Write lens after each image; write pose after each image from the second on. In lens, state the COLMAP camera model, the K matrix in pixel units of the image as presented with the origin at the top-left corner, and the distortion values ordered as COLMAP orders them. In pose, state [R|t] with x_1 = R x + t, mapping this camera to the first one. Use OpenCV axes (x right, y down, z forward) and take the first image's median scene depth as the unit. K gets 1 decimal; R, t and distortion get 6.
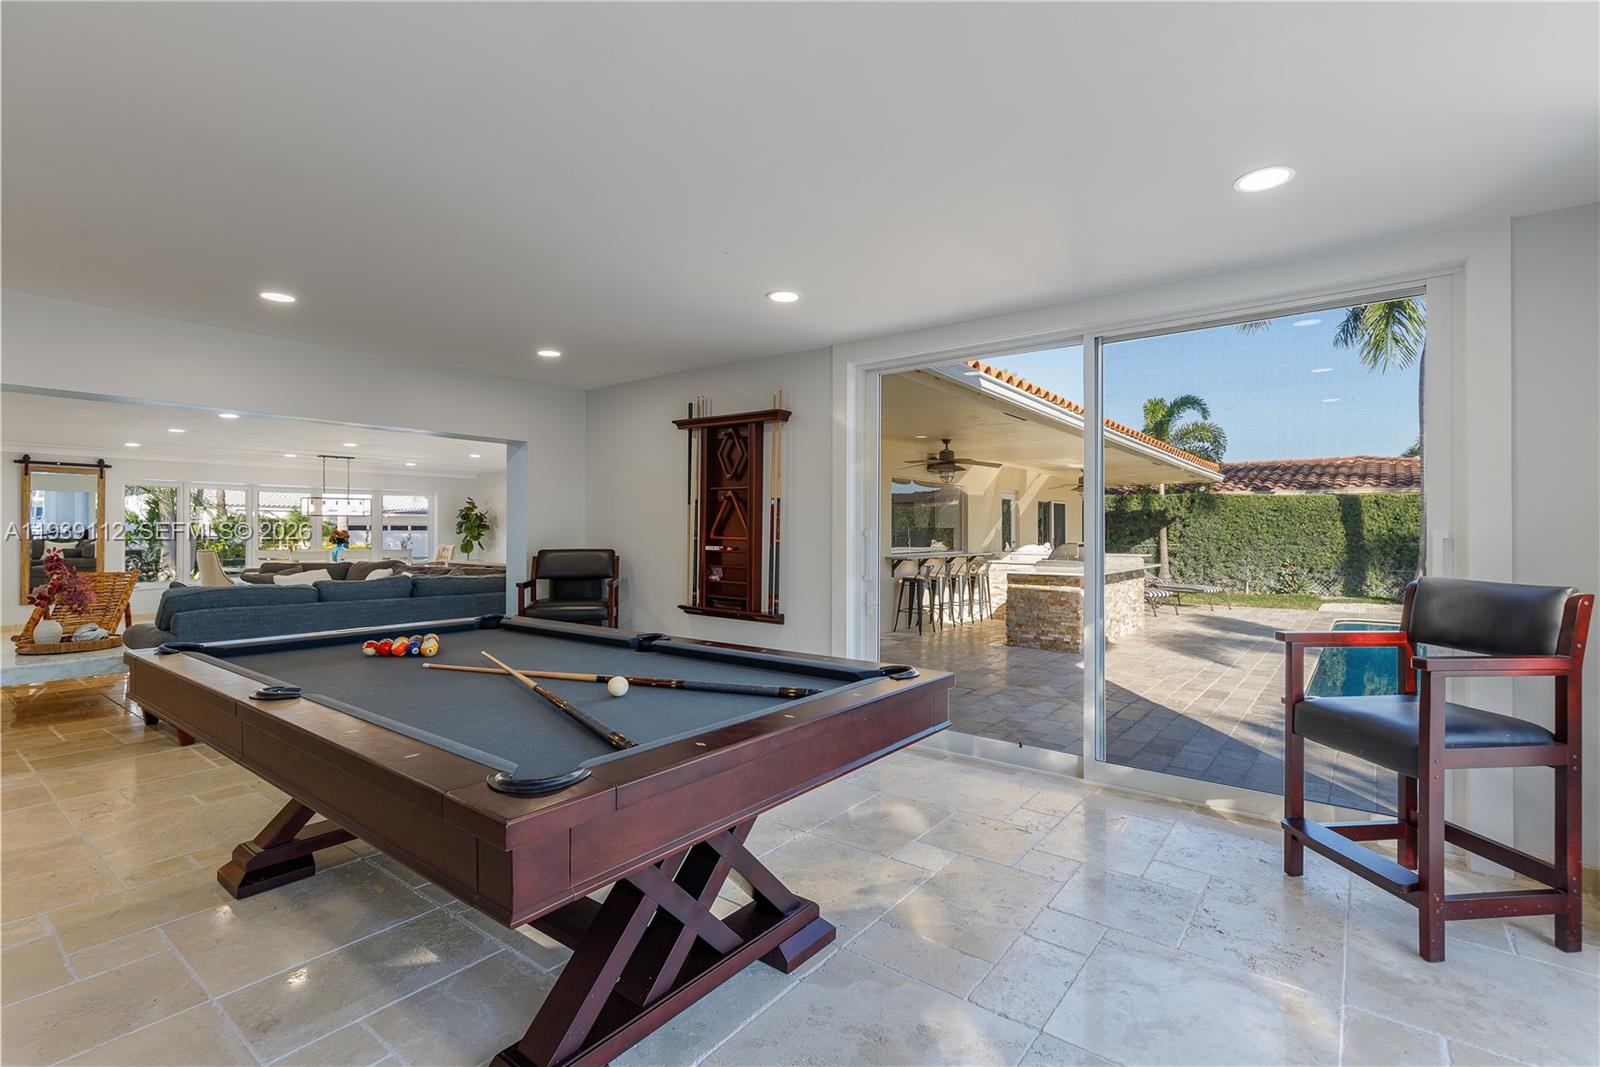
lens RADIAL K [[719.8, 0, 809.9], [0, 719.8, 536.7], [0, 0, 1]] dist [0.004330, -0.000581]
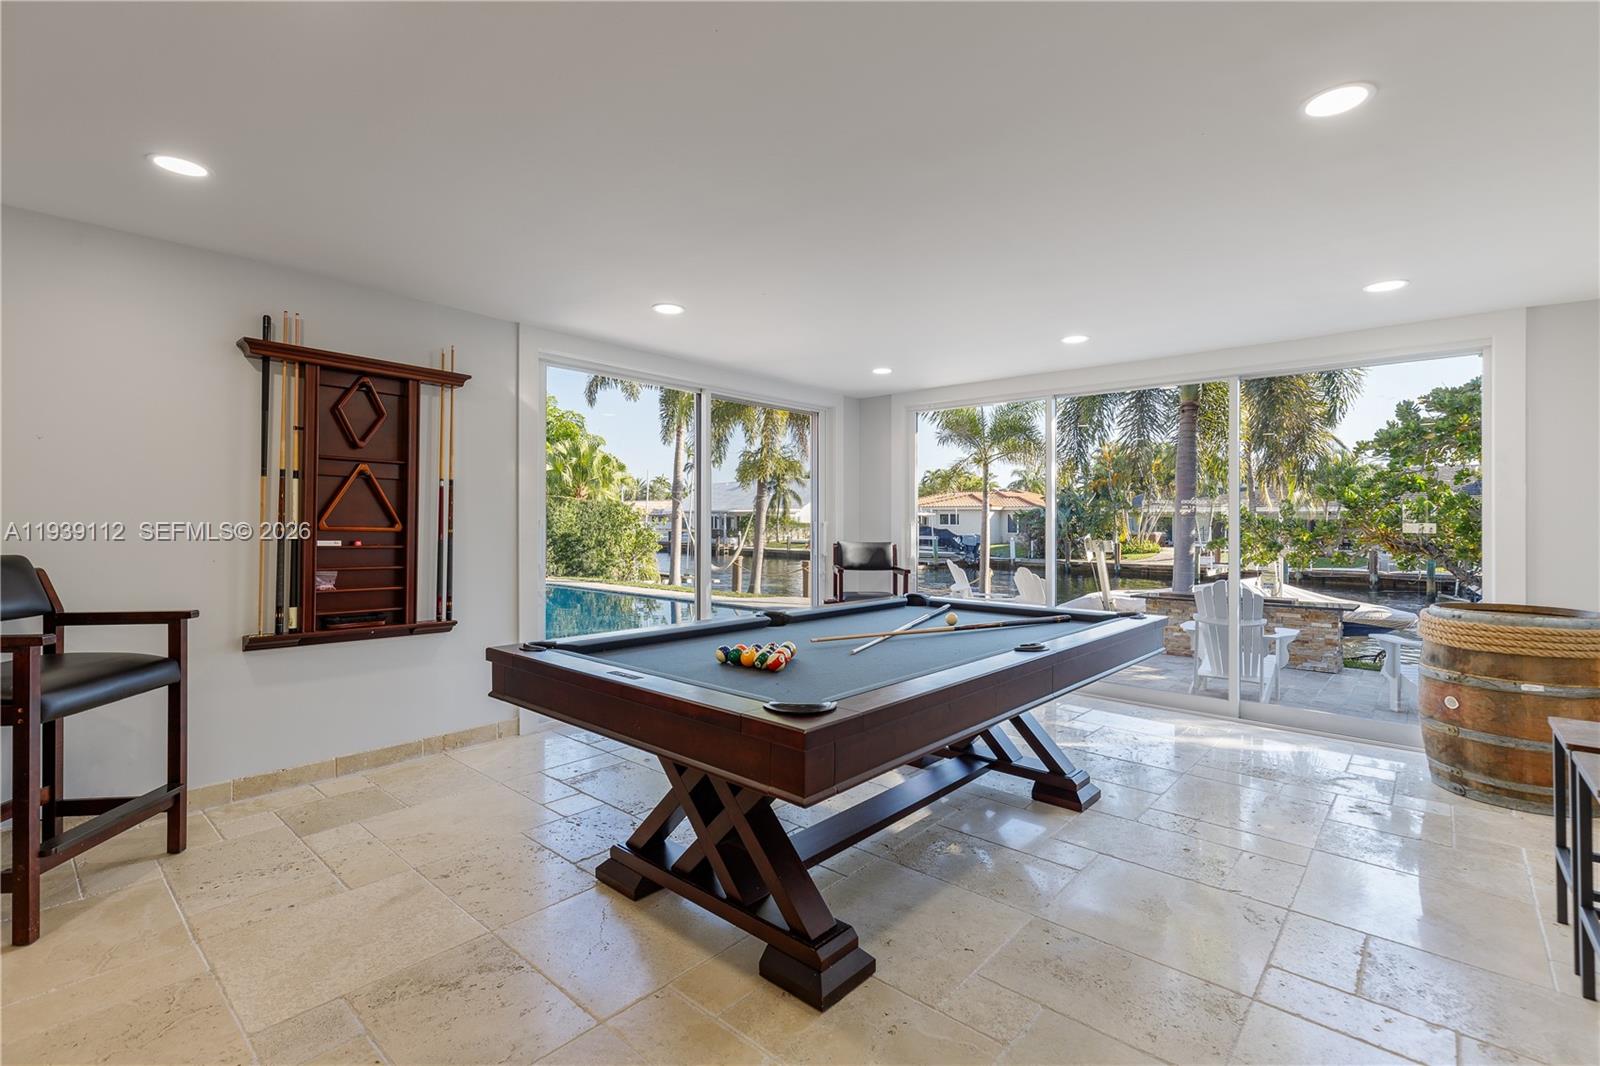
lens RADIAL K [[719.8, 0, 803.7], [0, 719.8, 517.9], [0, 0, 1]] dist [0.004330, -0.000581]
pose [[0.083566, 0.006156, 0.996483, -0.732729], [0.000011, 0.999981, -0.006178, -0.003501], [-0.996502, 0.000527, 0.083564, 0.462215]]
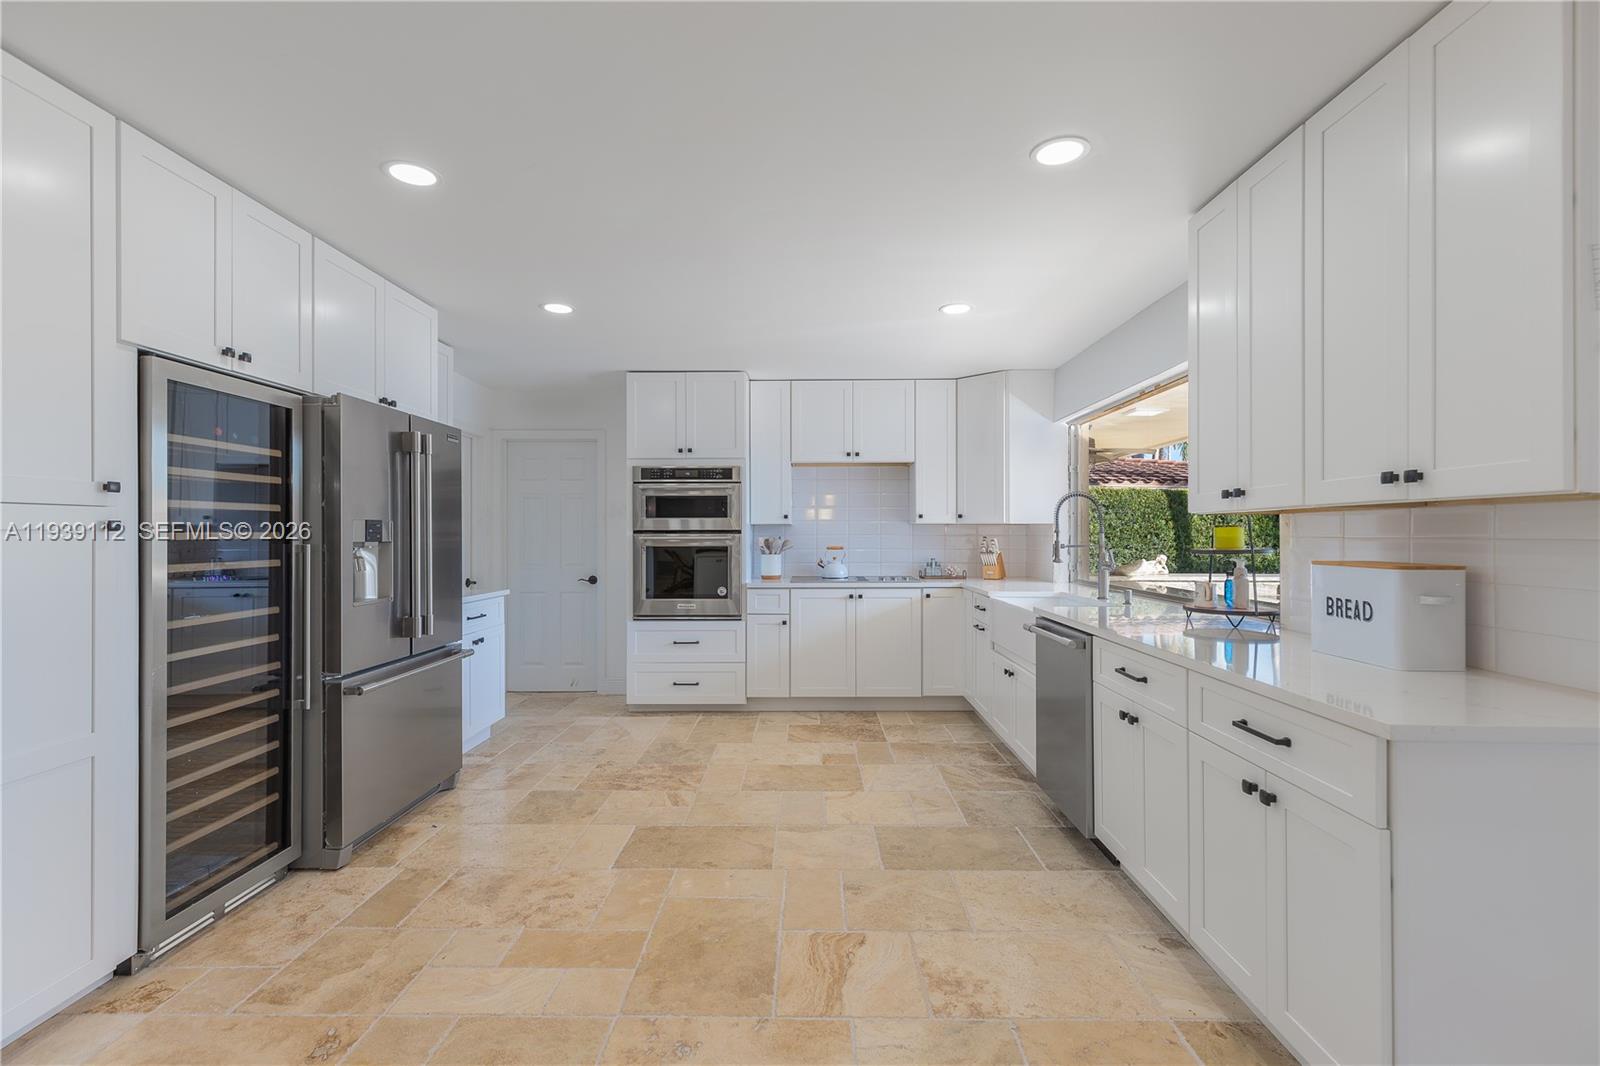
lens RADIAL K [[719.8, 0, 794.7], [0, 719.8, 533.2], [0, 0, 1]] dist [0.004330, -0.000581]
pose [[0.804595, -0.000690, 0.593824, -0.380451], [0.003495, 0.999988, -0.003573, -0.015073], [-0.593814, 0.004950, 0.804587, 1.699806]]
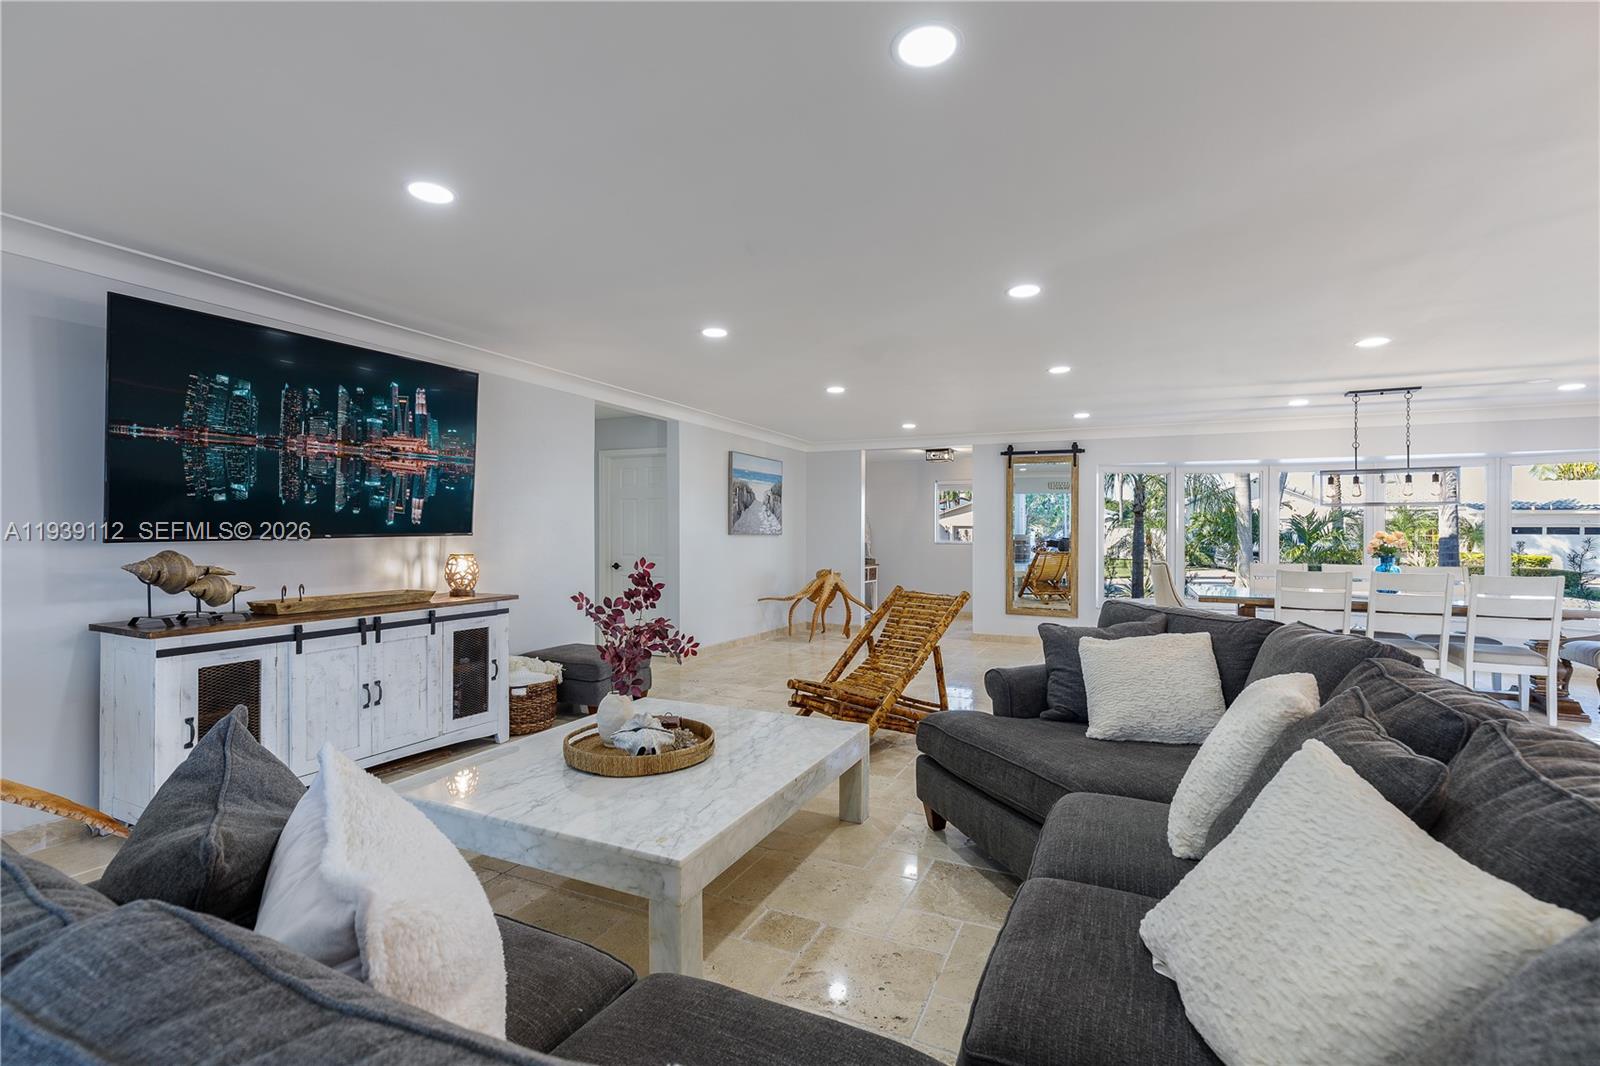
lens RADIAL K [[719.8, 0, 798.4], [0, 719.8, 536.4], [0, 0, 1]] dist [0.004330, -0.000581]
pose [[0.206663, 0.009528, -0.978366, -0.483829], [-0.013822, 0.999881, 0.006818, -0.008069], [0.978315, 0.012114, 0.206770, 0.995103]]
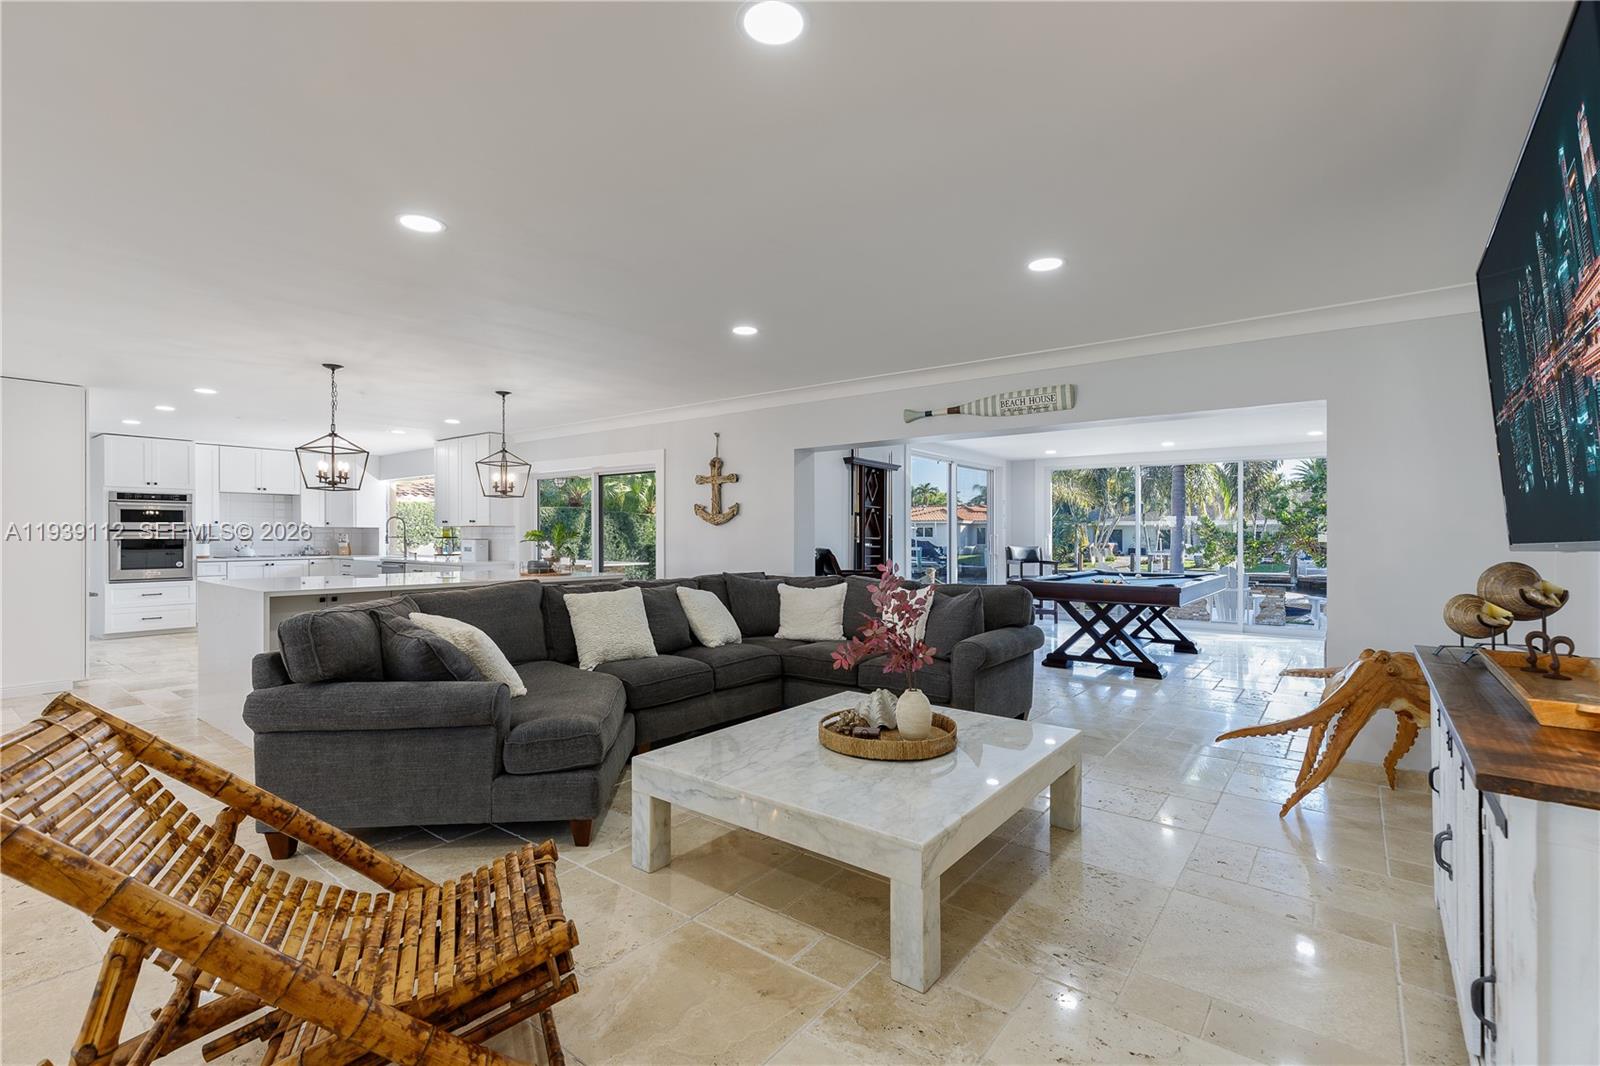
lens RADIAL K [[719.8, 0, 798.5], [0, 719.8, 534.0], [0, 0, 1]] dist [0.004330, -0.000581]
pose [[0.013173, 0.001832, 0.999912, -1.559016], [0.003419, 0.999992, -0.001878, -0.004509], [-0.999907, 0.003444, 0.013167, 1.052559]]
